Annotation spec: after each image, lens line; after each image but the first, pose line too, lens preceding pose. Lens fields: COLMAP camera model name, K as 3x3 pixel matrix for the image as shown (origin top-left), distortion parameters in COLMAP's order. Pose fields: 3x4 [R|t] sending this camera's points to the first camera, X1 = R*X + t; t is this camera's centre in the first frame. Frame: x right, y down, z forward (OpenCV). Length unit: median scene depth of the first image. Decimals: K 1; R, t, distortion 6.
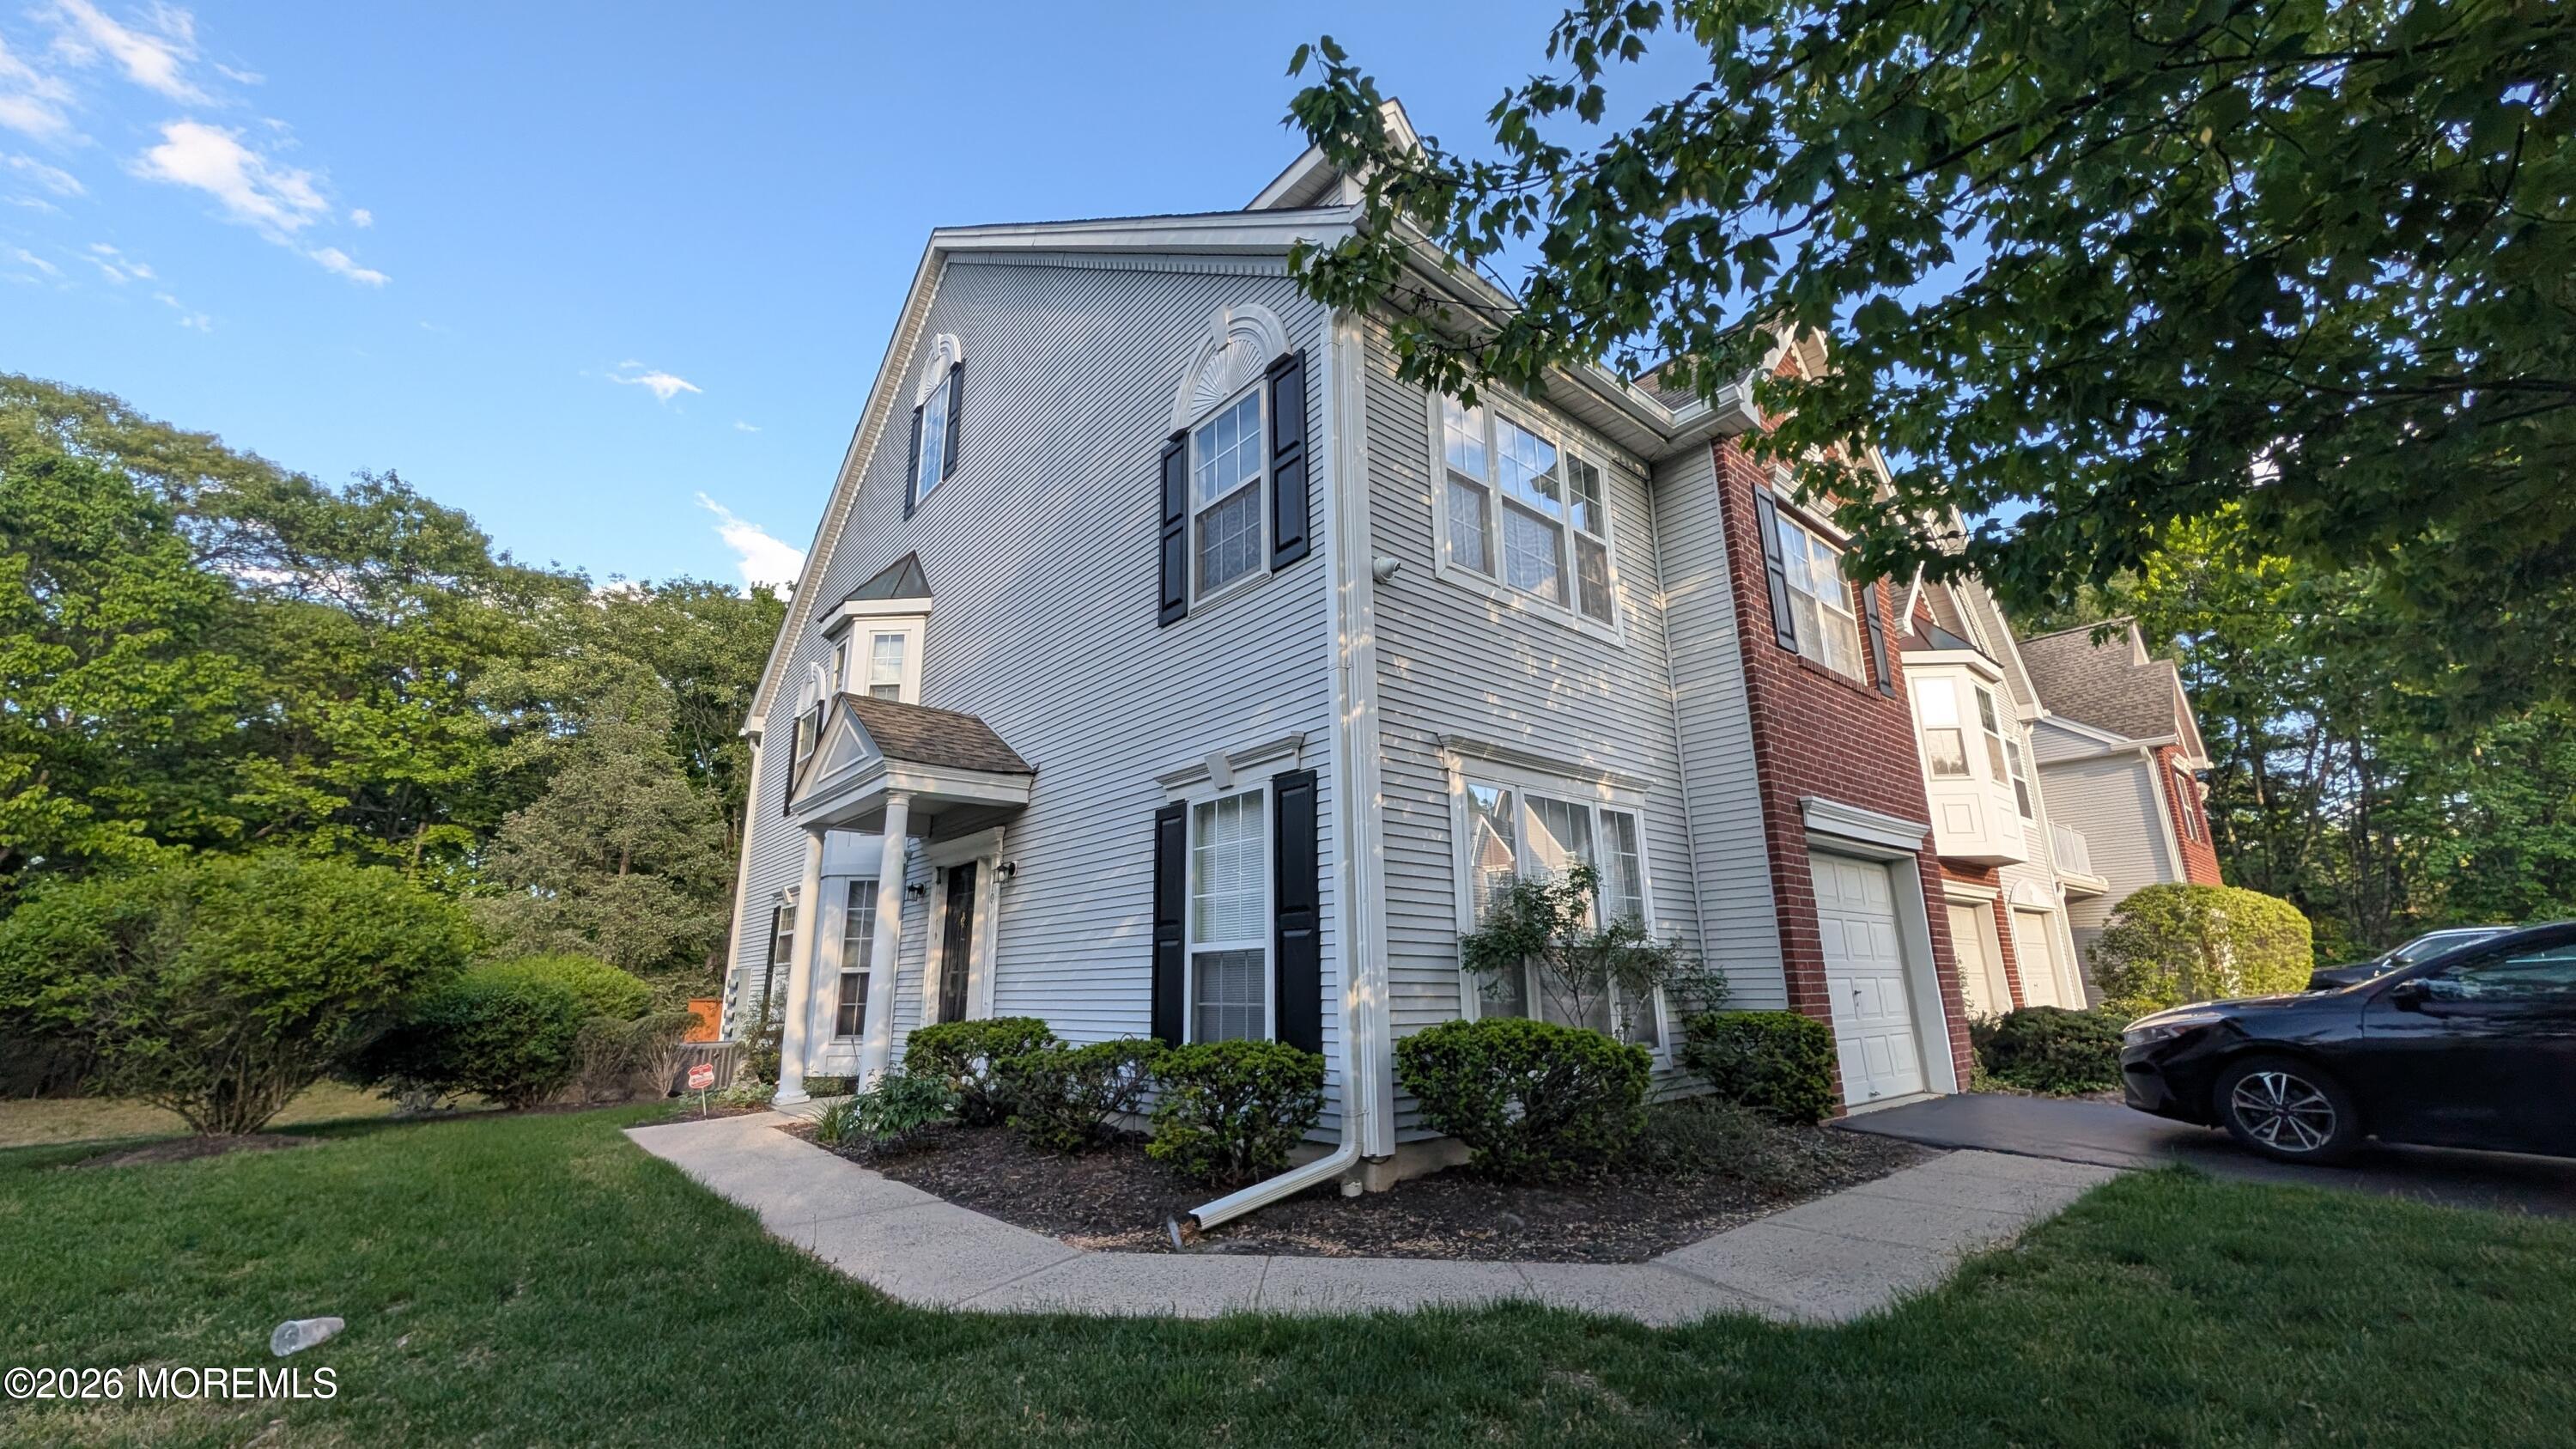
lens RADIAL K [[1004.8, 0, 1294.0], [0, 1004.8, 734.4], [0, 0, 1]] dist [0.019736, -0.005193]
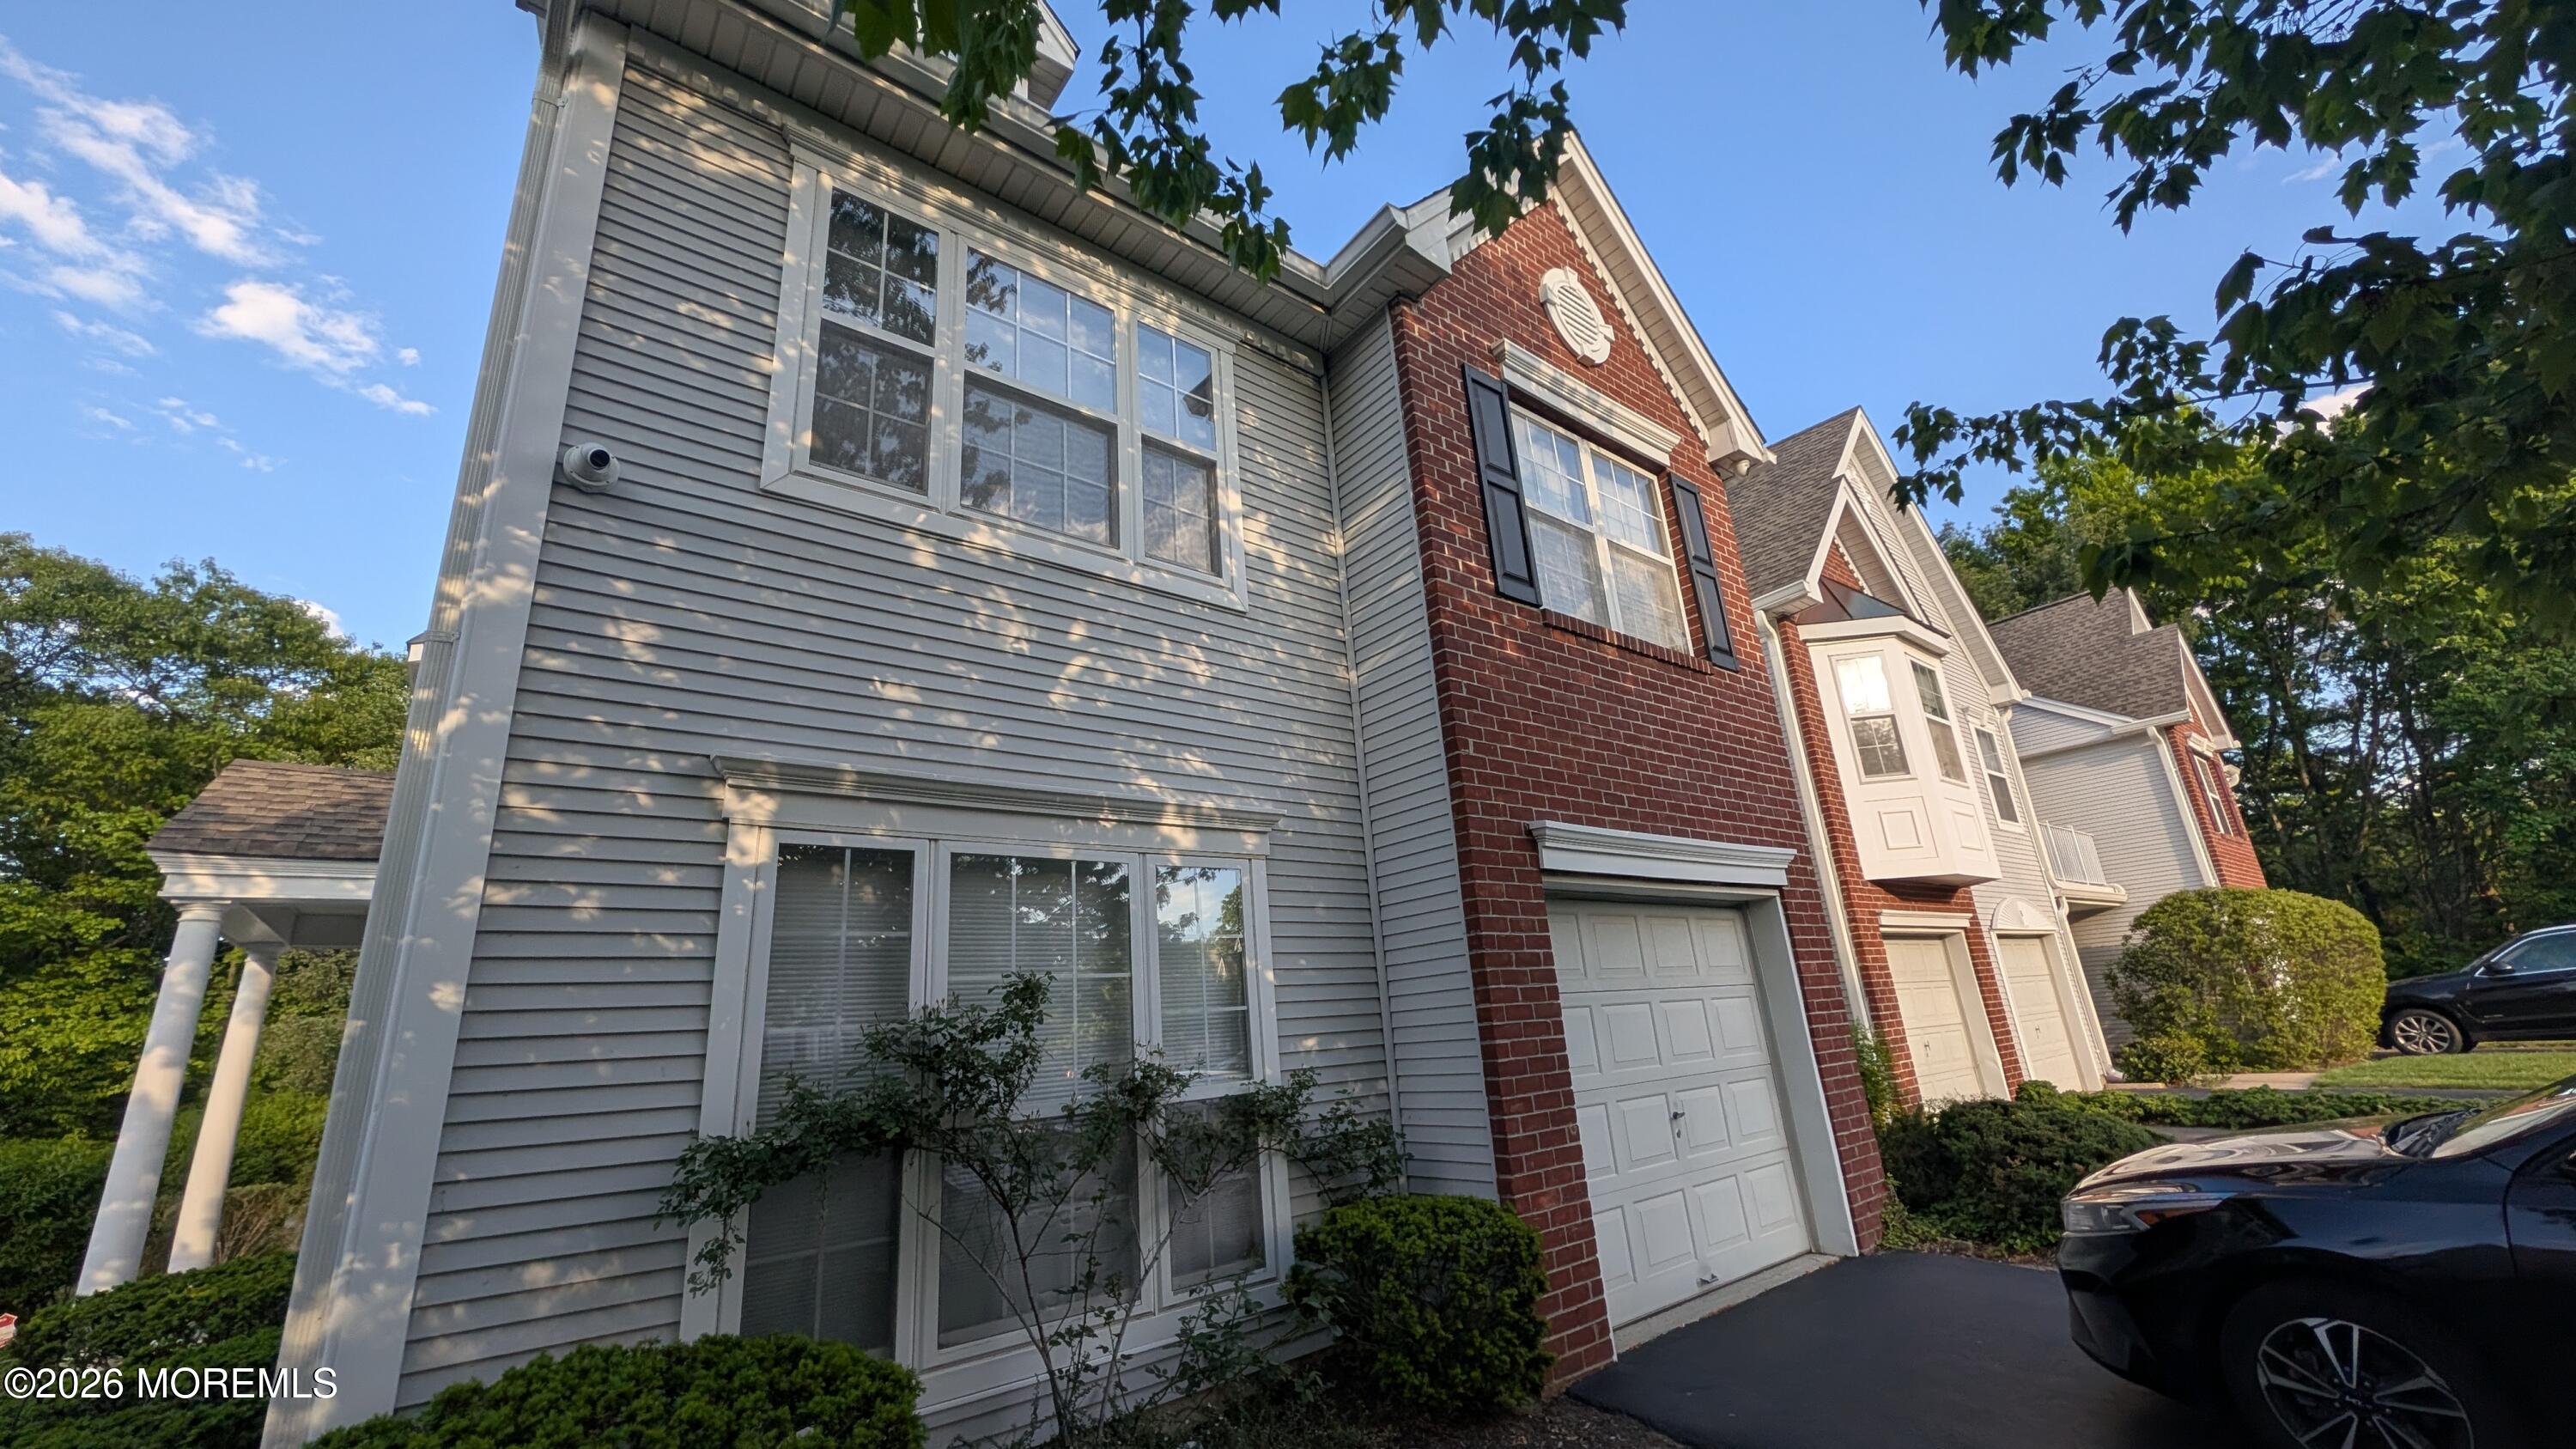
lens RADIAL K [[983.8, 0, 1290.1], [0, 983.8, 735.0], [0, 0, 1]] dist [-0.000033, 0.000255]
pose [[0.996917, -0.067244, -0.040430, 0.168670], [0.065293, 0.996722, -0.047772, 0.011865], [0.043509, 0.044985, 0.998040, 0.166371]]
